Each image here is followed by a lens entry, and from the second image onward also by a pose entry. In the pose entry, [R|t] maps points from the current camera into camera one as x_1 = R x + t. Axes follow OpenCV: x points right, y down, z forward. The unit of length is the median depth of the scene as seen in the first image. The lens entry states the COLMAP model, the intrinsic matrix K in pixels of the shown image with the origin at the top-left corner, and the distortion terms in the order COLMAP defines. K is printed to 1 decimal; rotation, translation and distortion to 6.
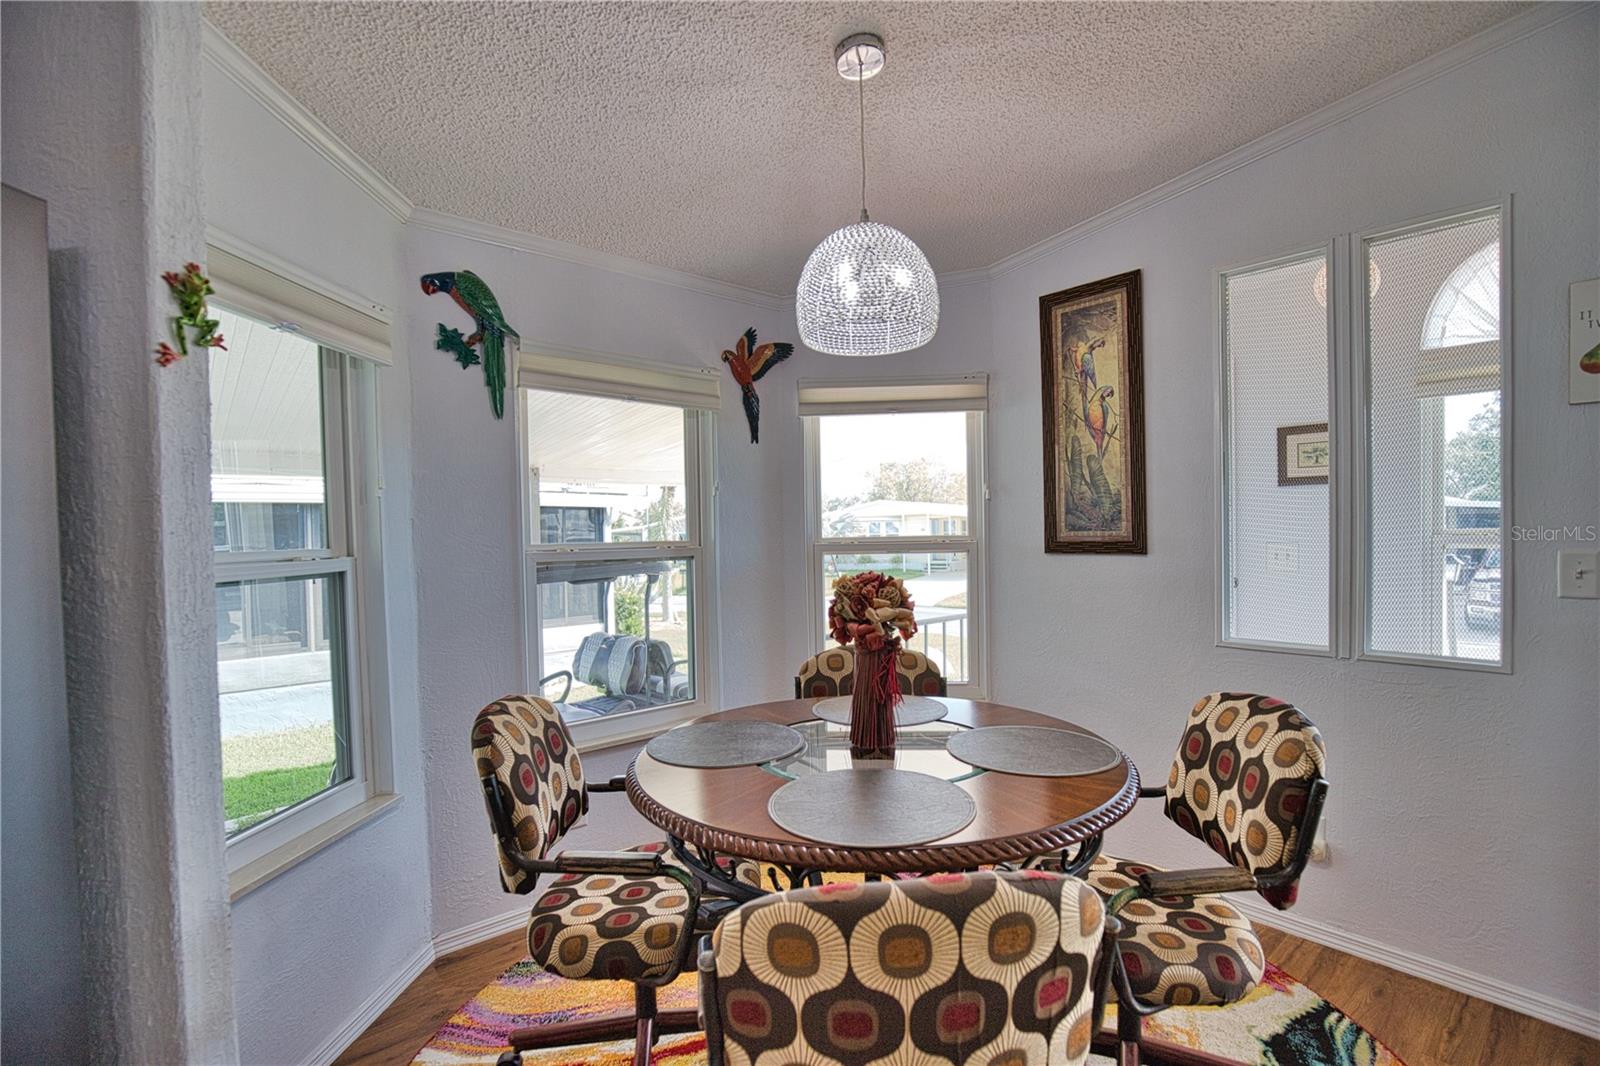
lens RADIAL K [[743.8, 0, 800.0], [0, 743.8, 533.0], [0, 0, 1]] dist [-0.001184, -0.000031]
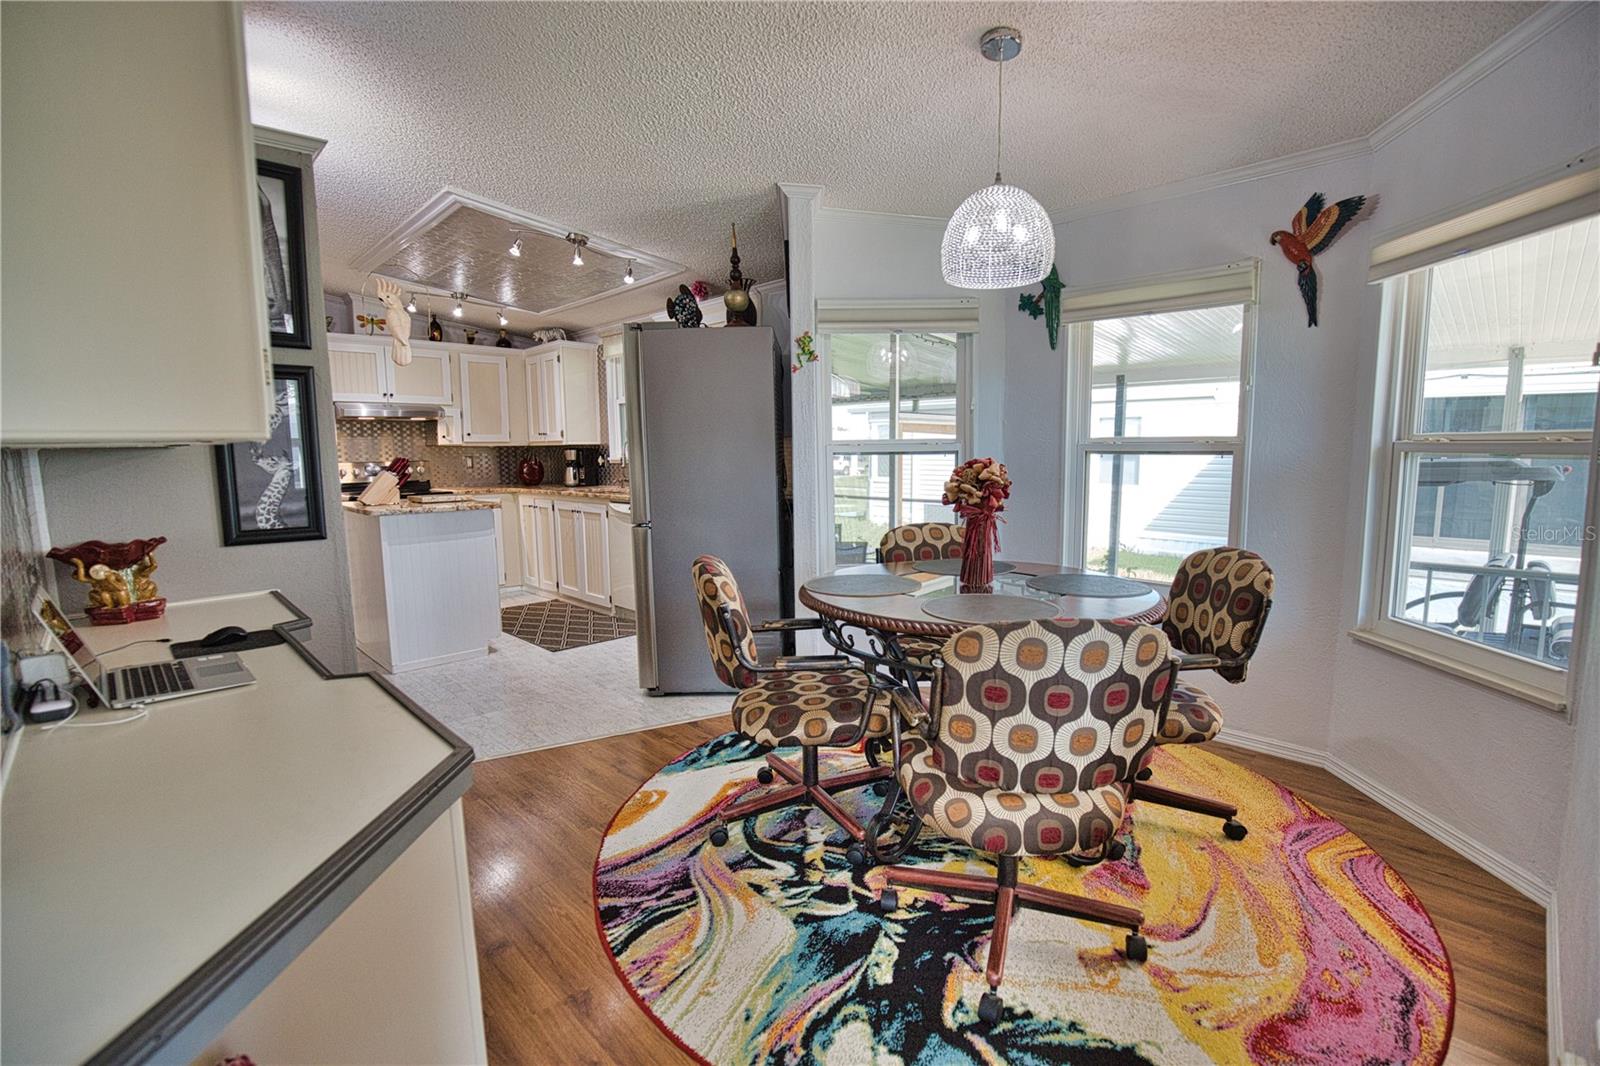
lens RADIAL K [[743.8, 0, 800.0], [0, 743.8, 533.0], [0, 0, 1]] dist [-0.001184, -0.000031]
pose [[0.068759, 0.129699, -0.989167, 1.050112], [0.005170, 0.991454, 0.130358, 0.008483], [0.997620, -0.014077, 0.067501, 0.413420]]
